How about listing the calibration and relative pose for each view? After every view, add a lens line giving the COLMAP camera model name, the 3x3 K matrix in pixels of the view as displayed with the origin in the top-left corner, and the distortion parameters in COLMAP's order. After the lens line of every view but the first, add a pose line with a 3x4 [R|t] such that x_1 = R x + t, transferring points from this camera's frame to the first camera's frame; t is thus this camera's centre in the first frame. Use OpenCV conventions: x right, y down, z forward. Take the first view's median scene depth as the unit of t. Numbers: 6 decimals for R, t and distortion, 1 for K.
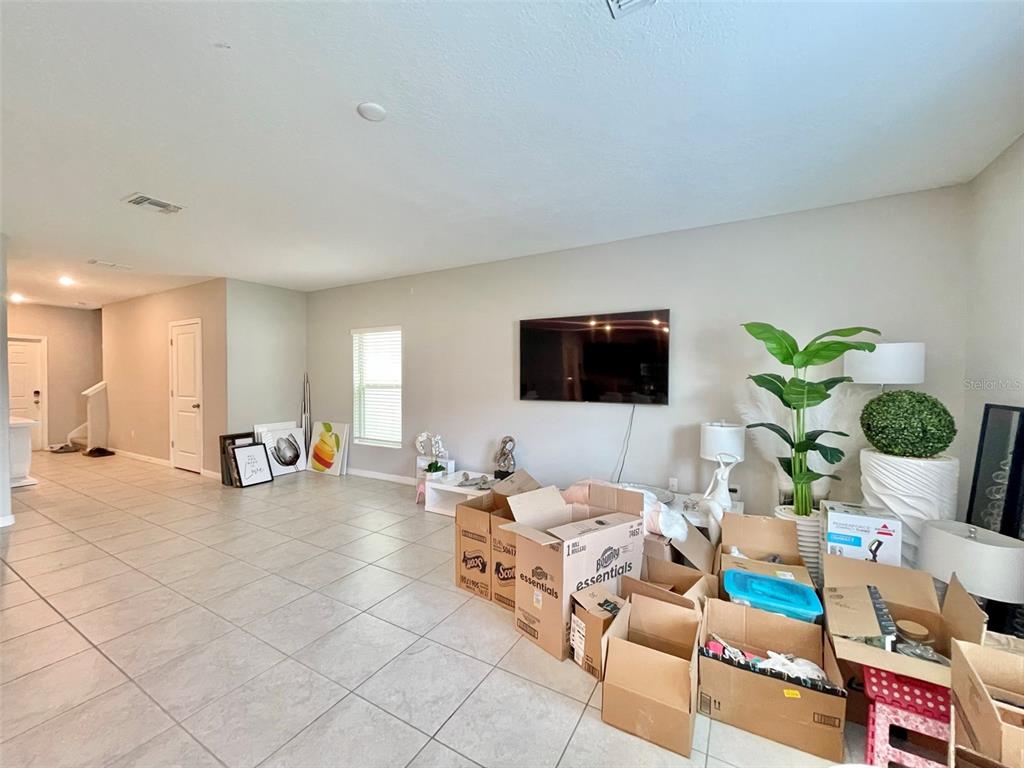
lens RADIAL K [[414.3, 0, 510.5], [0, 414.3, 384.4], [0, 0, 1]] dist [0.001021, 0.000217]
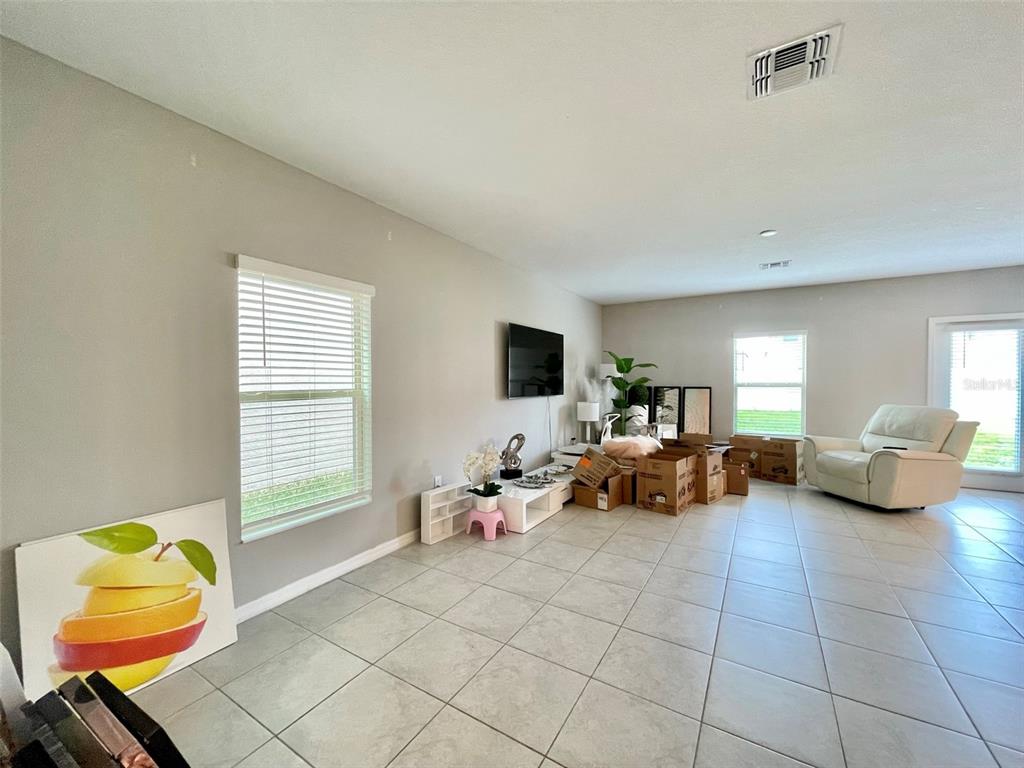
lens RADIAL K [[410.6, 0, 509.3], [0, 410.6, 386.8], [0, 0, 1]] dist [-0.002260, -0.000083]
pose [[0.033132, -0.021817, 0.999213, -1.259769], [0.019811, 0.999580, 0.021168, -0.017239], [-0.999255, 0.019094, 0.033550, 1.204198]]
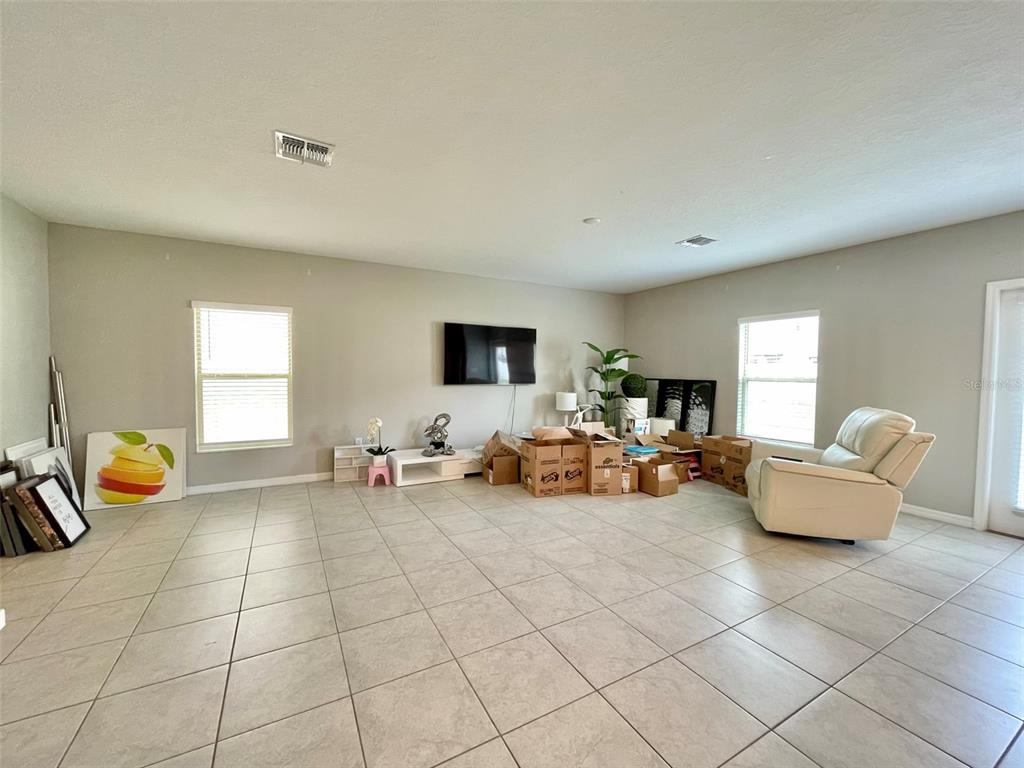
lens RADIAL K [[414.3, 0, 510.5], [0, 414.3, 384.4], [0, 0, 1]] dist [0.001021, 0.000217]
pose [[0.519626, -0.028718, 0.853911, -1.196820], [0.008385, 0.999558, 0.028514, 0.002178], [-0.854352, -0.007656, 0.519638, 0.201736]]
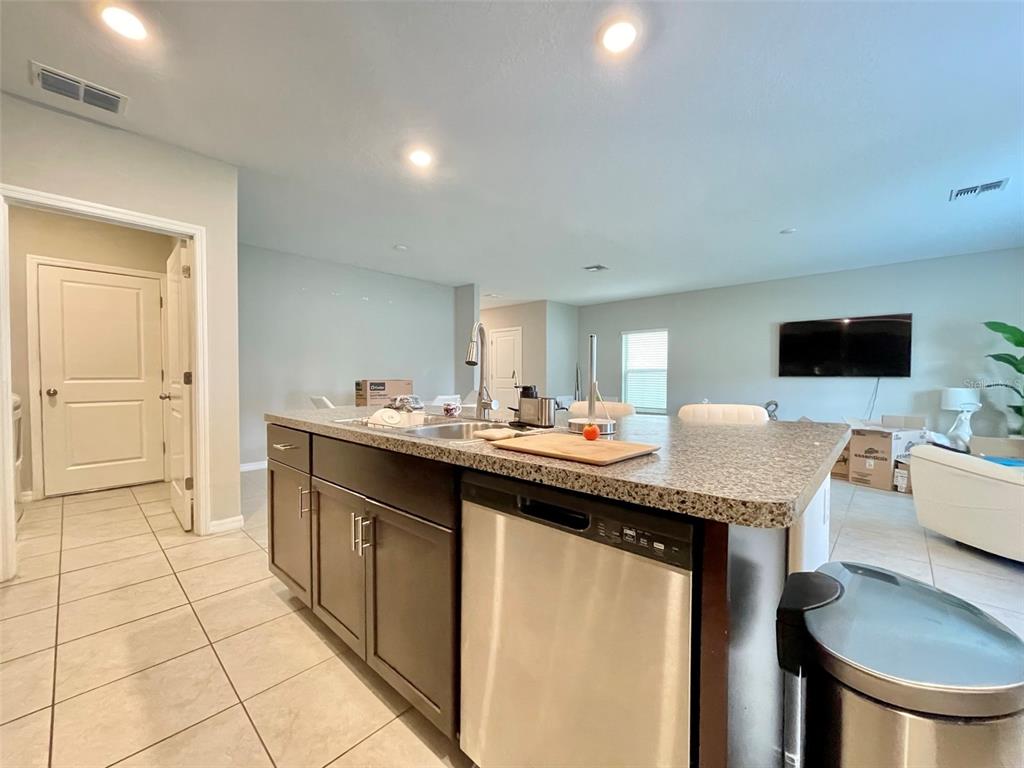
lens RADIAL K [[414.3, 0, 510.5], [0, 414.3, 384.4], [0, 0, 1]] dist [0.001021, 0.000217]
pose [[0.973352, 0.003217, -0.229293, -0.715267], [-0.002464, 0.999991, 0.003569, 0.077344], [0.229302, -0.002909, 0.973351, -0.828470]]
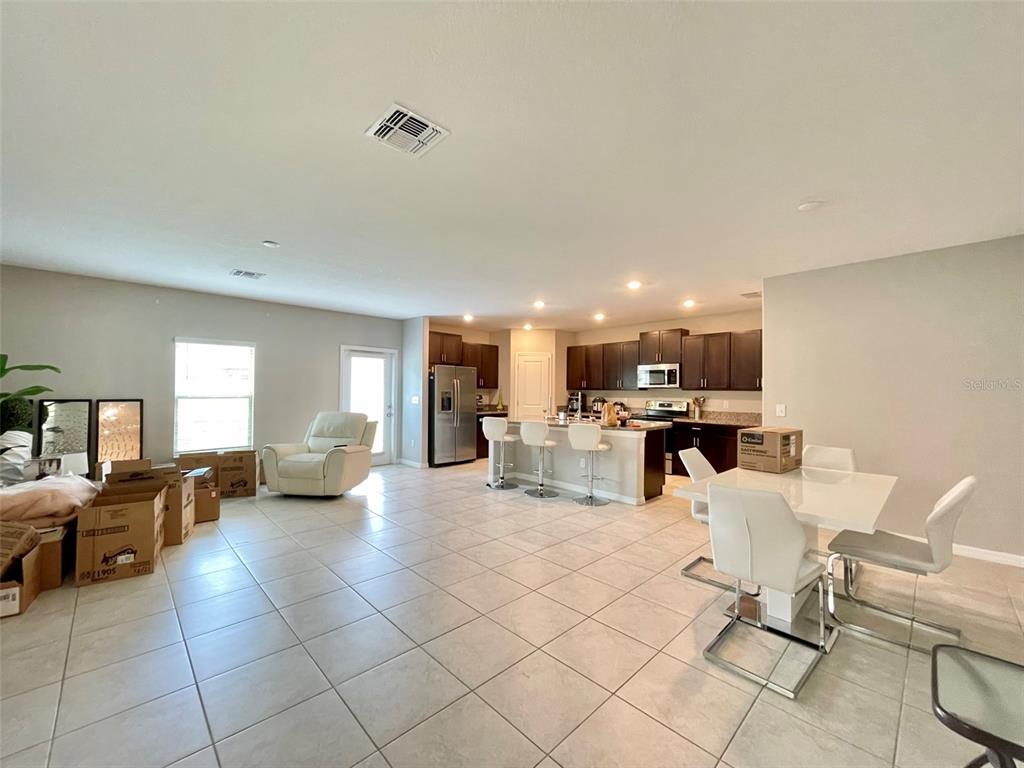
lens RADIAL K [[410.6, 0, 509.3], [0, 410.6, 386.8], [0, 0, 1]] dist [-0.002260, -0.000083]
pose [[-0.958424, -0.009945, 0.285176, -1.065849], [-0.007628, 0.999928, 0.009232, -0.027538], [-0.285247, 0.006673, -0.958431, 1.393399]]
